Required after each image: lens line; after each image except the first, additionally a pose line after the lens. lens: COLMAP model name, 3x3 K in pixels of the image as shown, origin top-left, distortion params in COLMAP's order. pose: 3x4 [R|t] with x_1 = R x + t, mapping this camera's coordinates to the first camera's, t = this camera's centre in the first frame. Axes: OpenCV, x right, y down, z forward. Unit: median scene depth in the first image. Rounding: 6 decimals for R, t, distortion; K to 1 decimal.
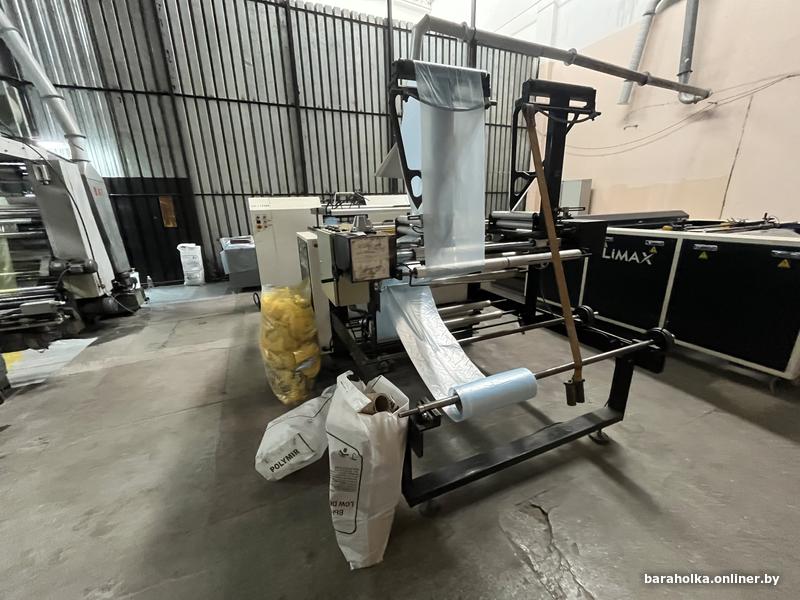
lens RADIAL K [[324.6, 0, 397.7], [0, 324.6, 299.7], [0, 0, 1]] dist [-0.005931, 0.000746]
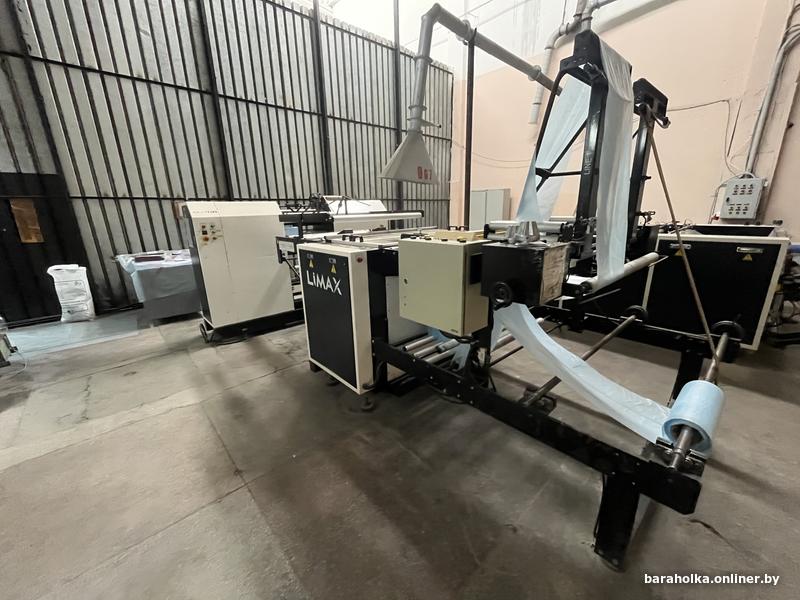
lens RADIAL K [[324.6, 0, 398.3], [0, 324.6, 300.0], [0, 0, 1]] dist [-0.005931, 0.000746]
pose [[0.948079, -0.083521, 0.306872, -0.185411], [0.089908, 0.995928, -0.006708, -0.024964], [-0.305062, 0.033950, 0.951727, 0.096509]]
